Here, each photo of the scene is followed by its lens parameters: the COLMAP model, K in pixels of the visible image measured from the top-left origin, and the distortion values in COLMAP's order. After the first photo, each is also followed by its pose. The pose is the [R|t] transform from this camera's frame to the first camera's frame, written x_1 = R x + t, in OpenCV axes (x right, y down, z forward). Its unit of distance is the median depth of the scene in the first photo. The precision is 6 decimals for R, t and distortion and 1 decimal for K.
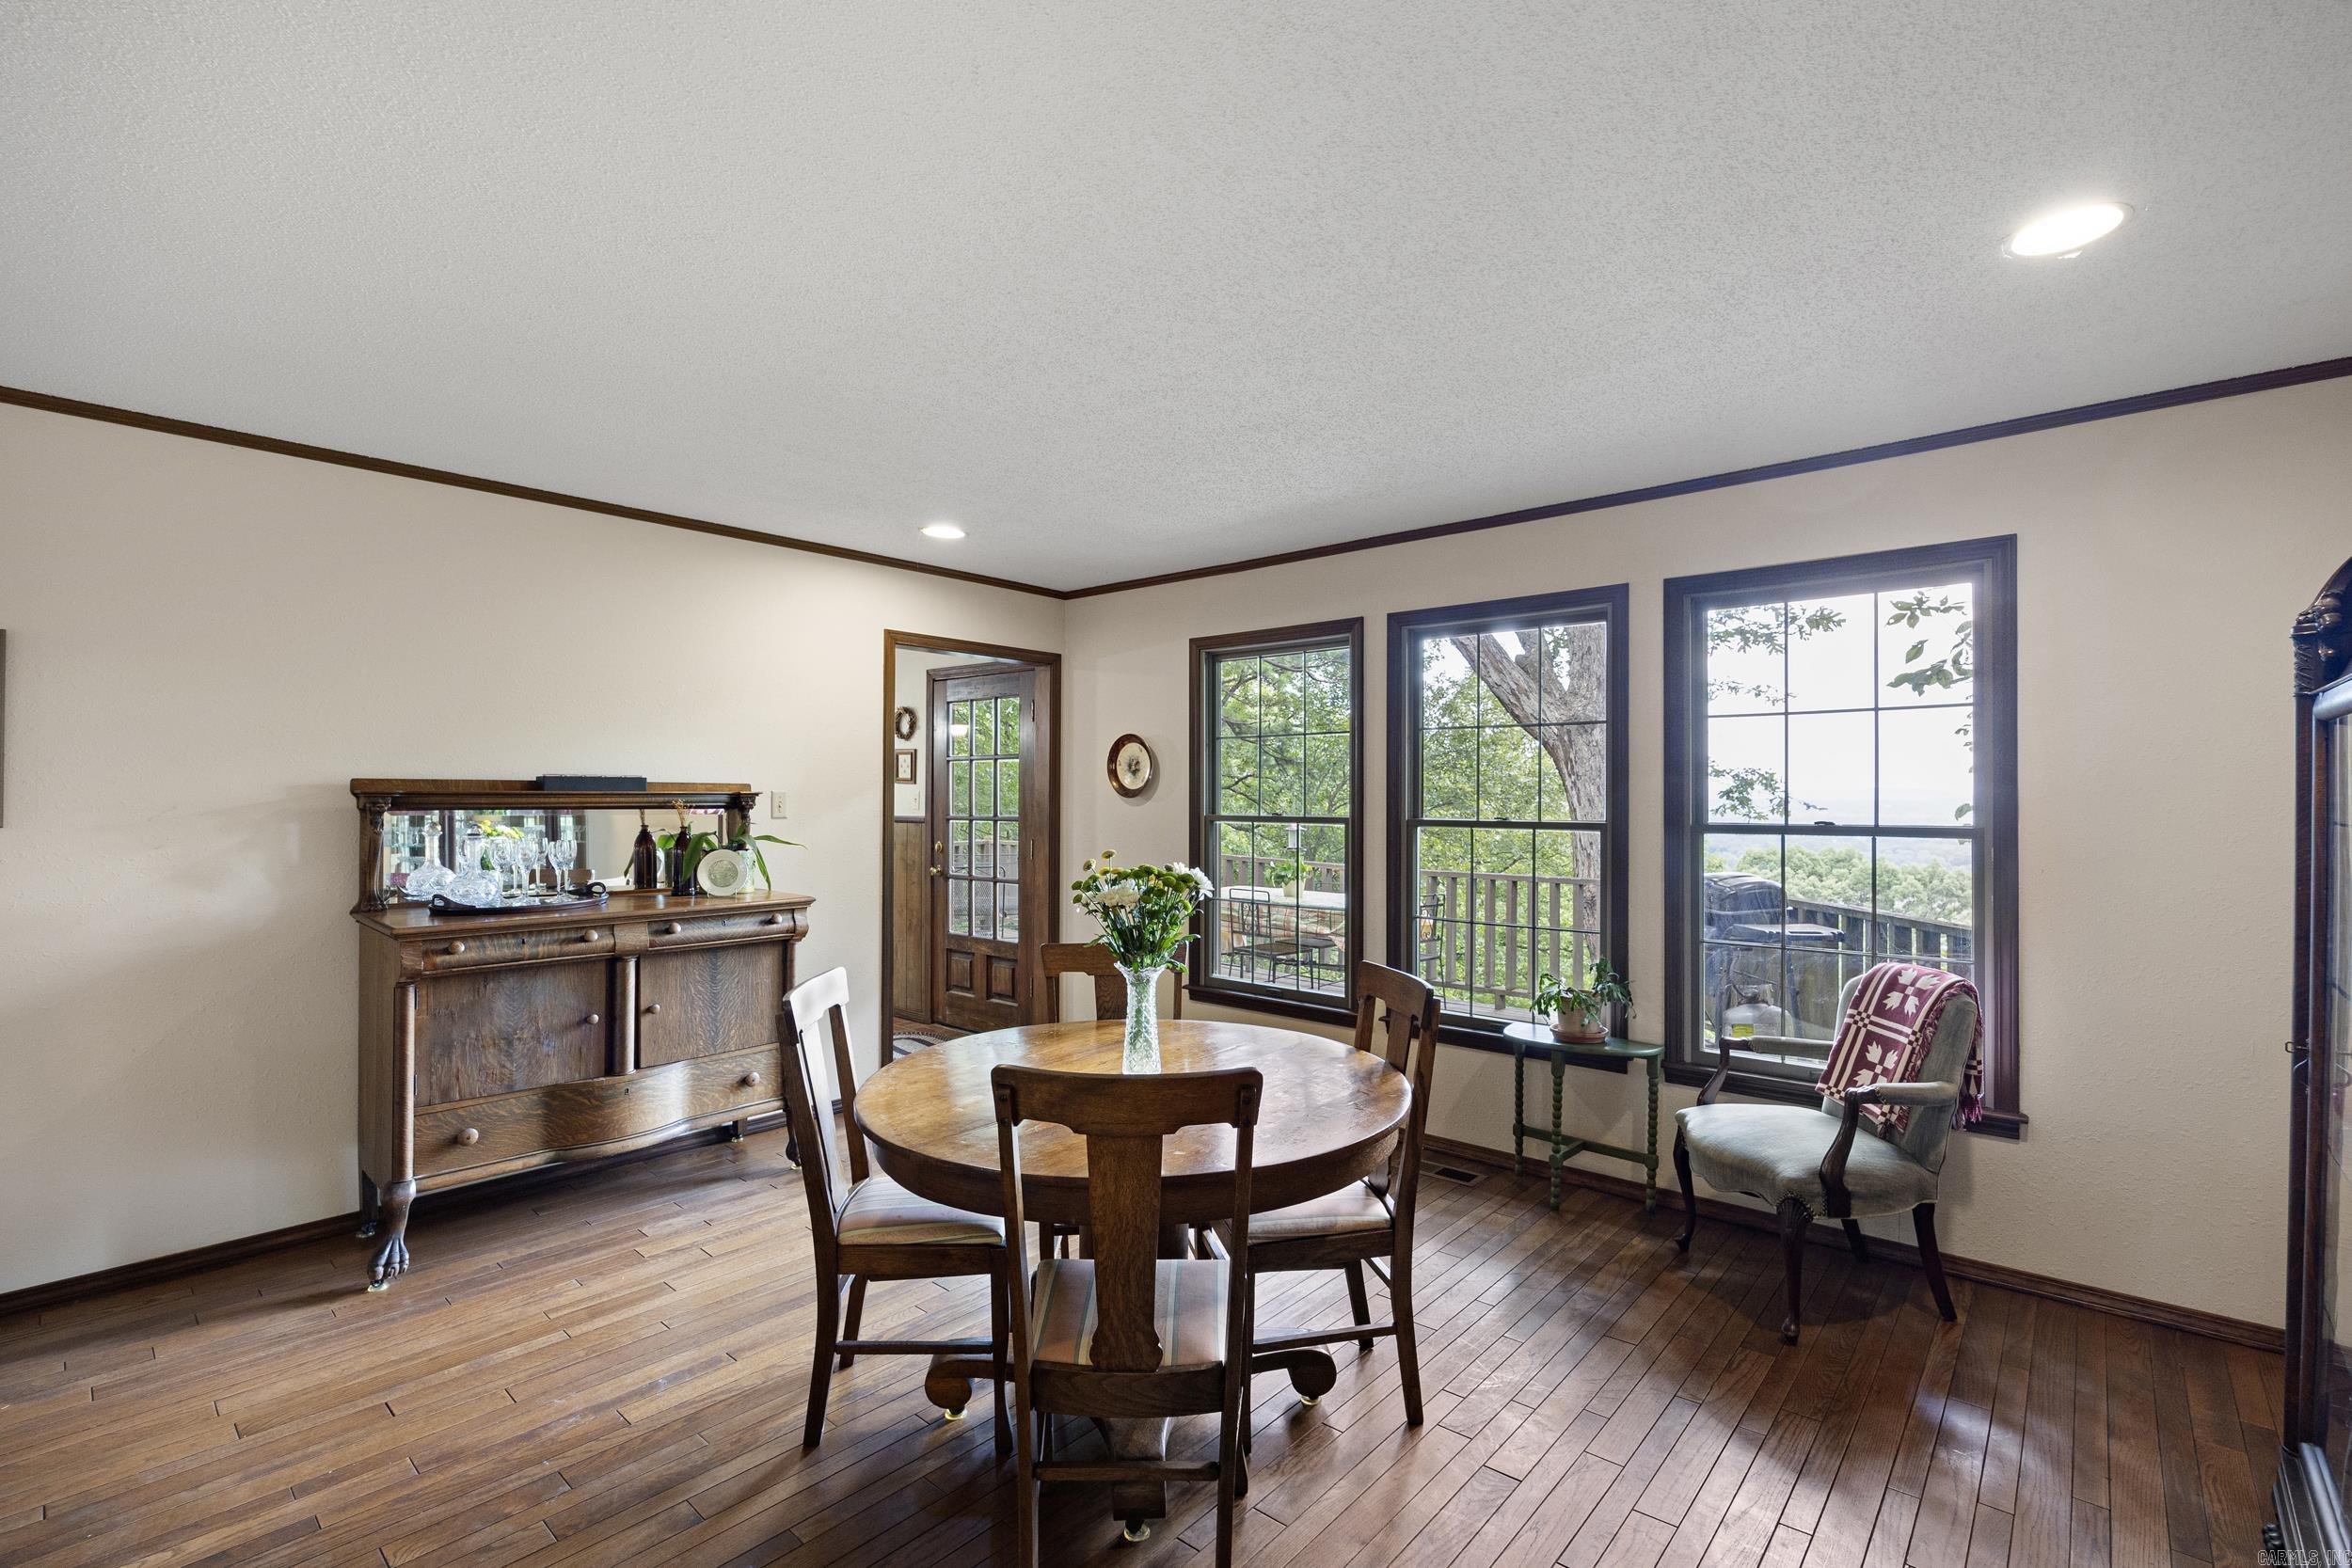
lens RADIAL K [[1053.3, 0, 1195.8], [0, 1053.3, 789.7], [0, 0, 1]] dist [-0.016594, 0.000028]
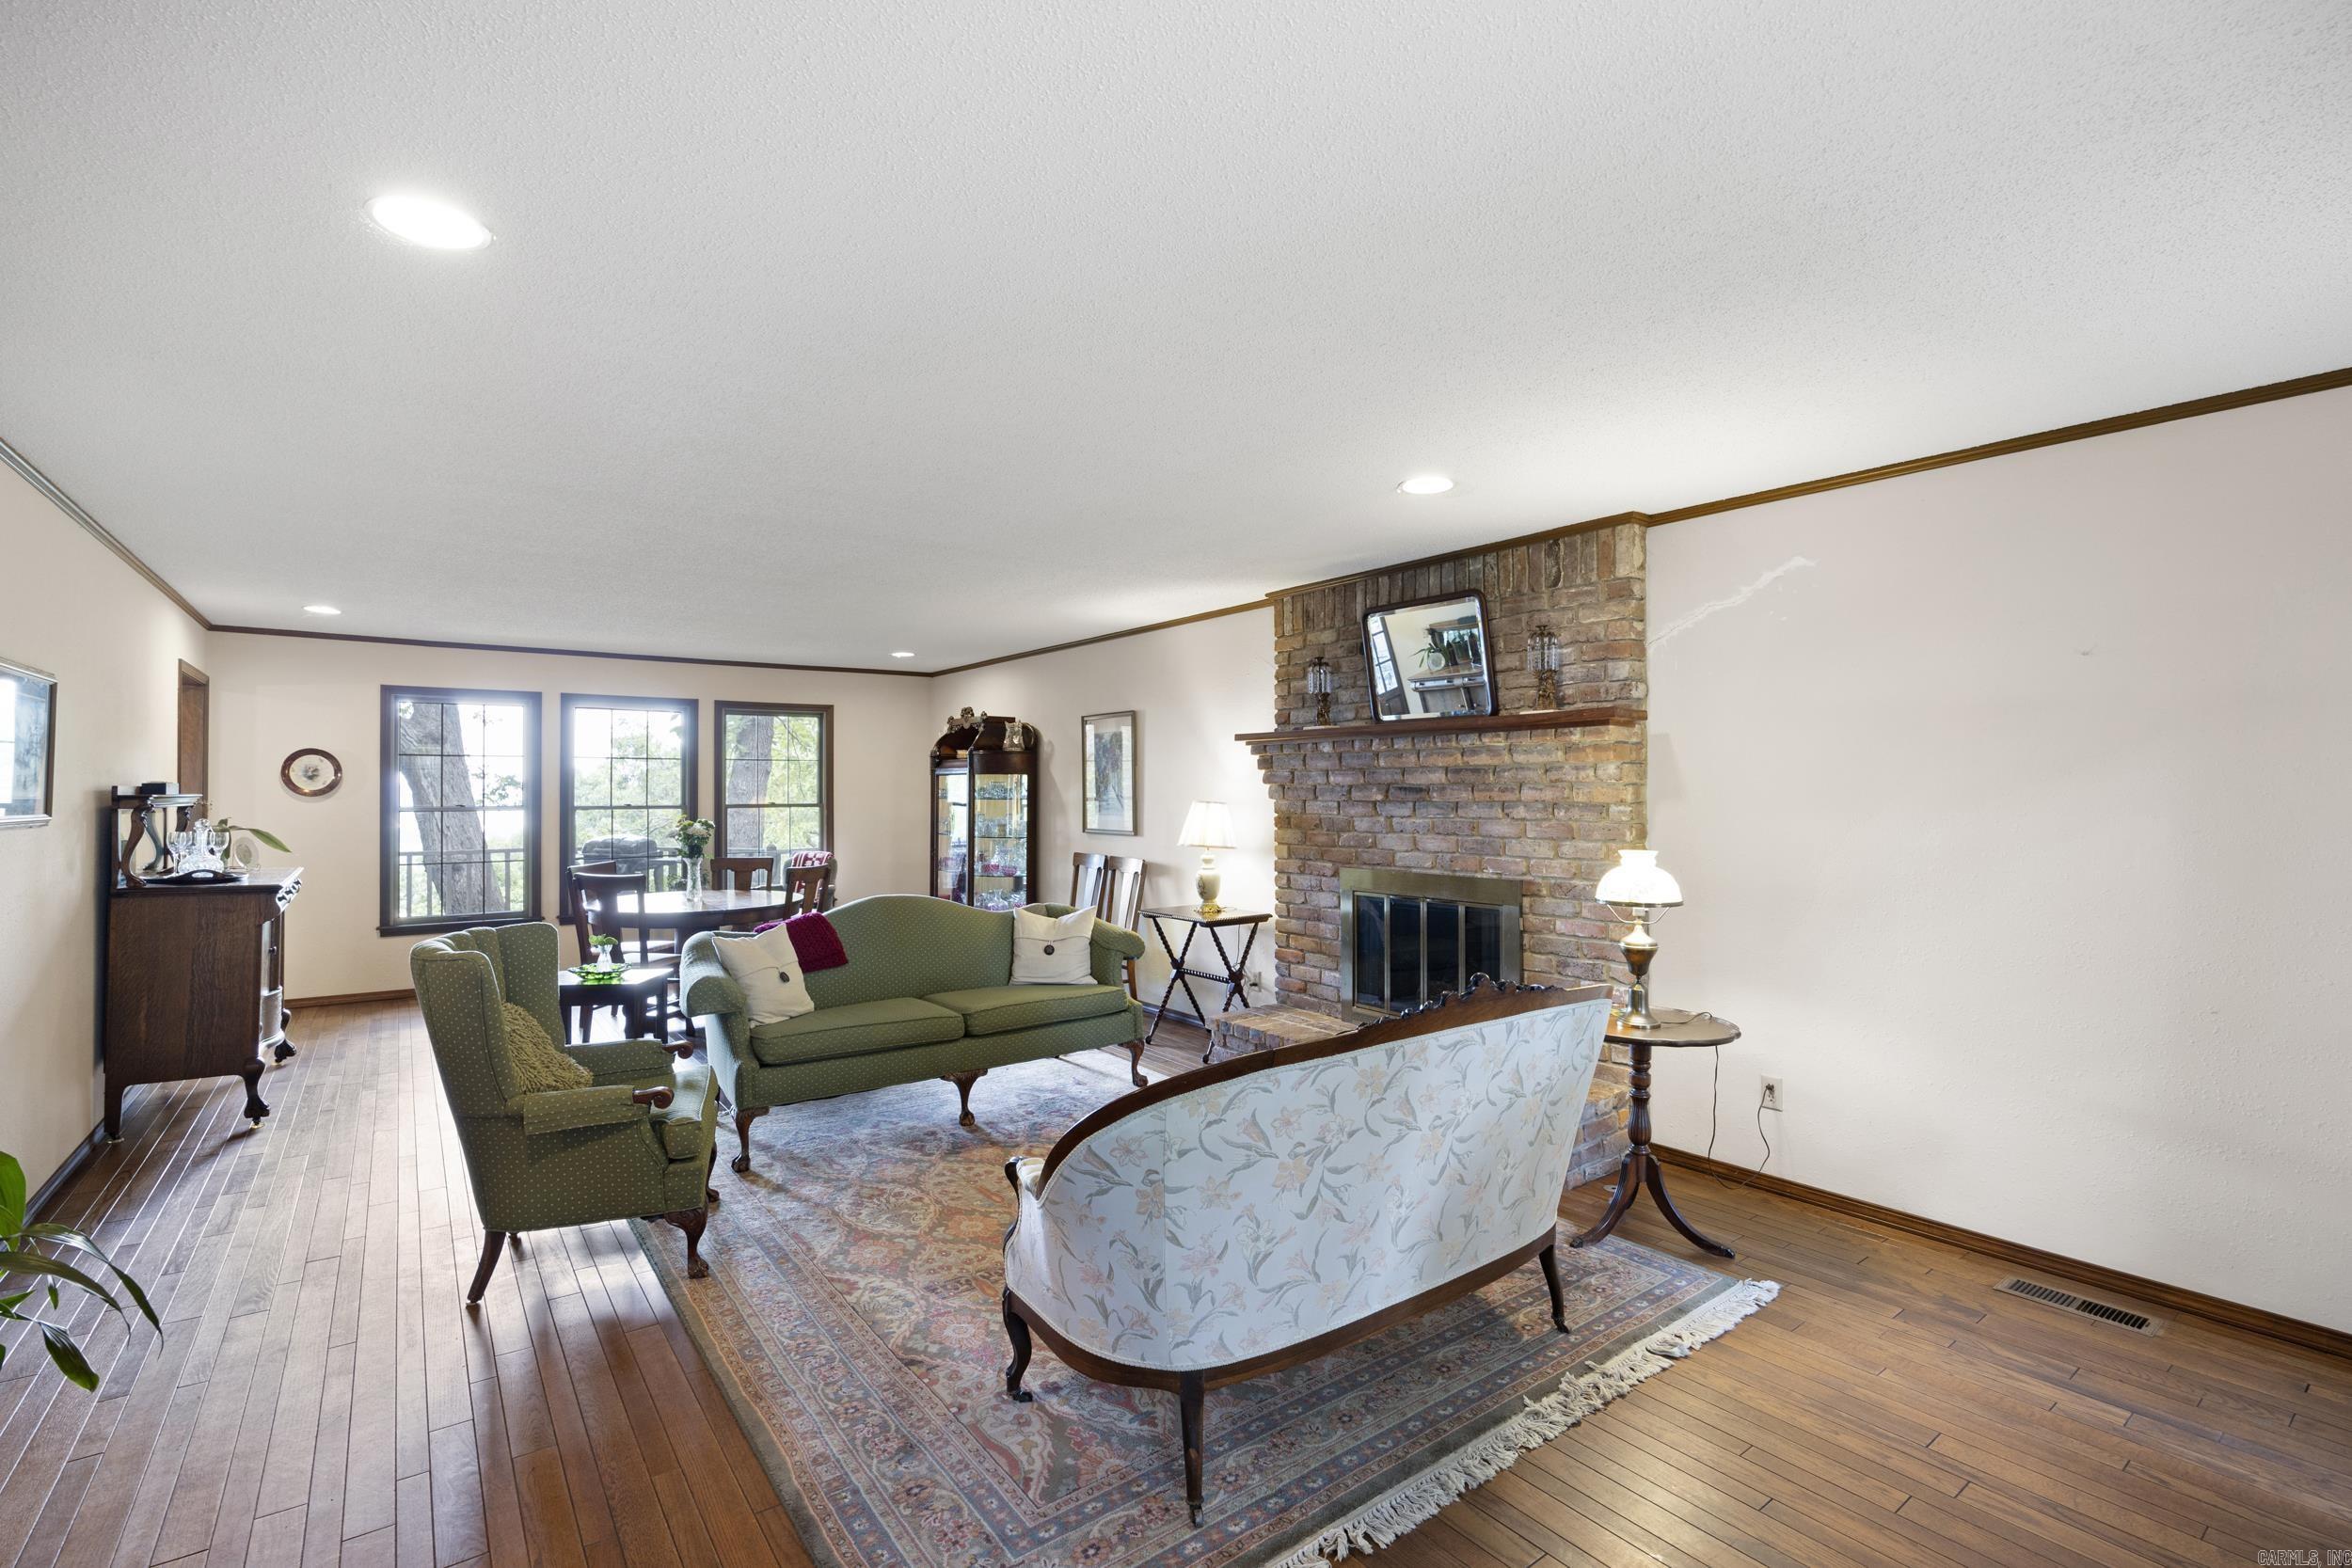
lens RADIAL K [[1053.3, 0, 1177.4], [0, 1053.3, 781.6], [0, 0, 1]] dist [-0.016594, 0.000028]
pose [[0.210430, 0.005938, 0.977591, -1.749448], [-0.004843, 0.999976, -0.005031, -0.013924], [-0.977597, -0.003676, 0.210454, -0.544532]]
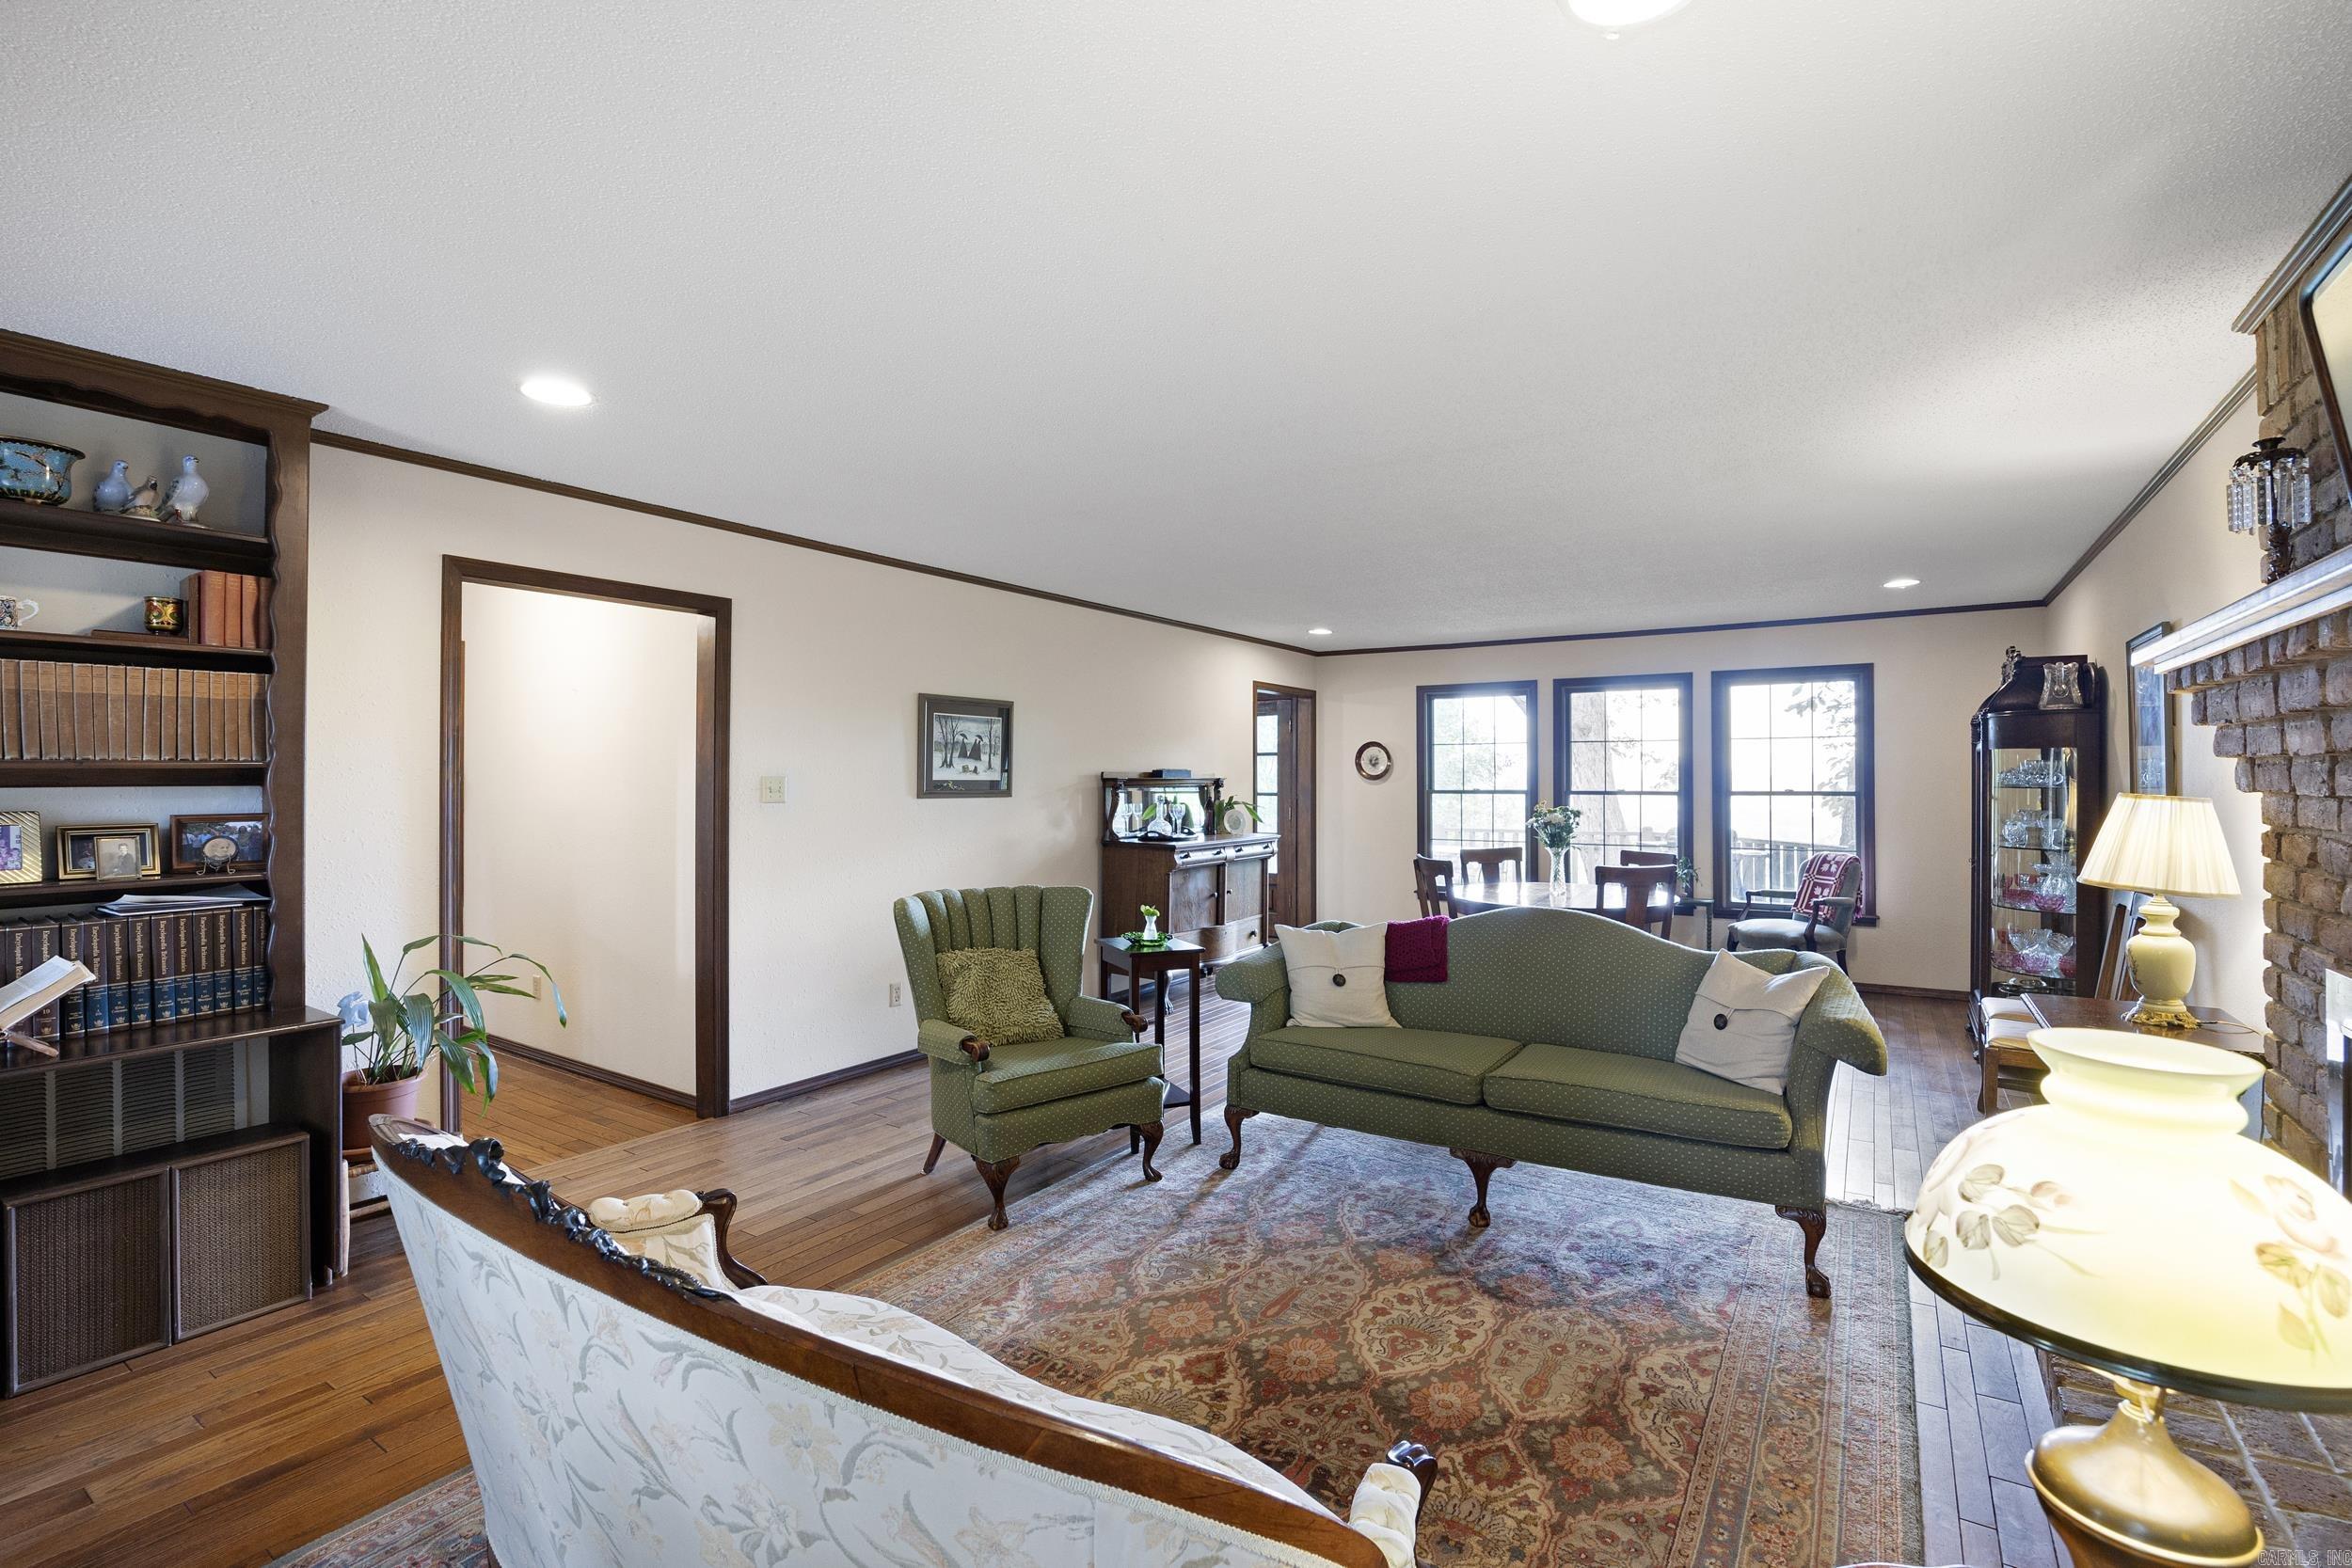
lens RADIAL K [[1053.3, 0, 1193.1], [0, 1053.3, 769.0], [0, 0, 1]] dist [-0.016594, 0.000028]
pose [[0.989243, -0.003496, 0.146240, -0.914384], [0.003848, 0.999990, -0.002123, -0.011184], [-0.146231, 0.002663, 0.989247, -0.938066]]
